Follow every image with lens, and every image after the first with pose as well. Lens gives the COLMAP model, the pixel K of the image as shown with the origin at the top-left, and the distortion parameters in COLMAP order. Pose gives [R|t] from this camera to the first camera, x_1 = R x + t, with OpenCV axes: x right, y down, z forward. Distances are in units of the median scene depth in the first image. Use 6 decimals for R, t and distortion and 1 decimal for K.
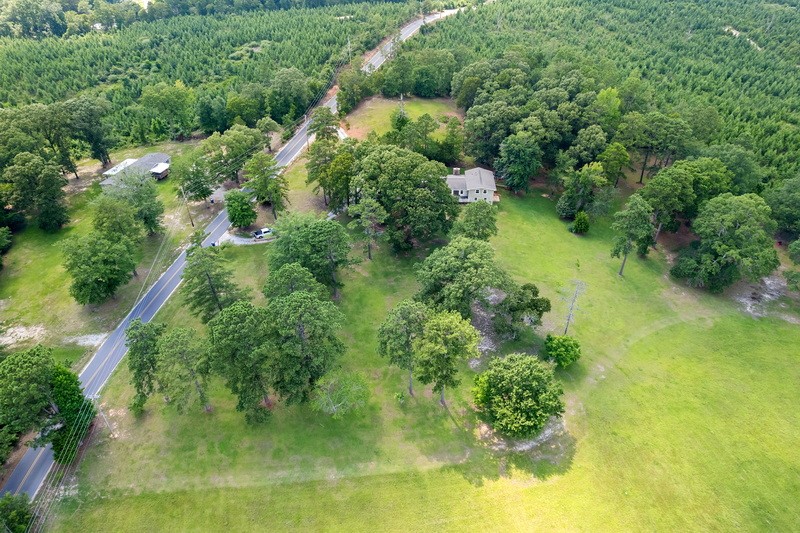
lens RADIAL K [[509.3, 0, 402.4], [0, 509.3, 269.0], [0, 0, 1]] dist [-0.039776, 0.025771]
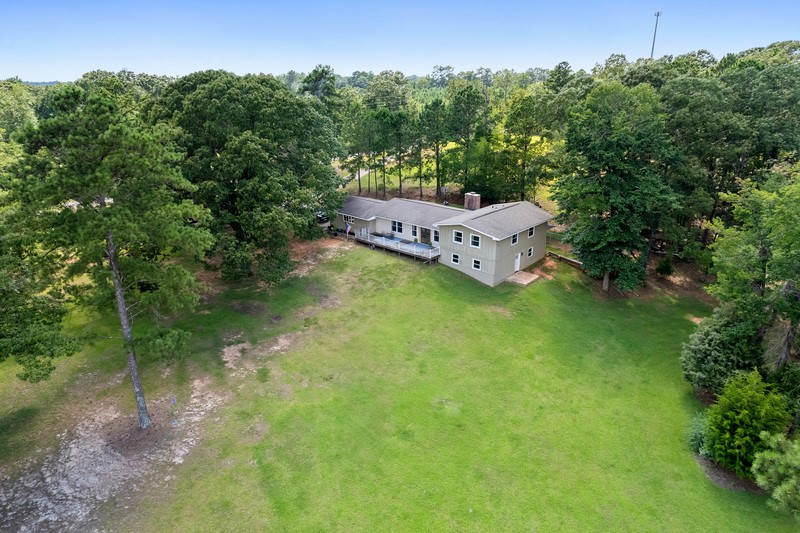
lens RADIAL K [[509.3, 0, 401.3], [0, 509.3, 266.5], [0, 0, 1]] dist [-0.039776, 0.025771]
pose [[0.767436, 0.226948, -0.599614, 0.214443], [-0.389241, 0.908090, -0.154480, -0.038862], [0.509444, 0.351948, 0.785238, 0.446630]]
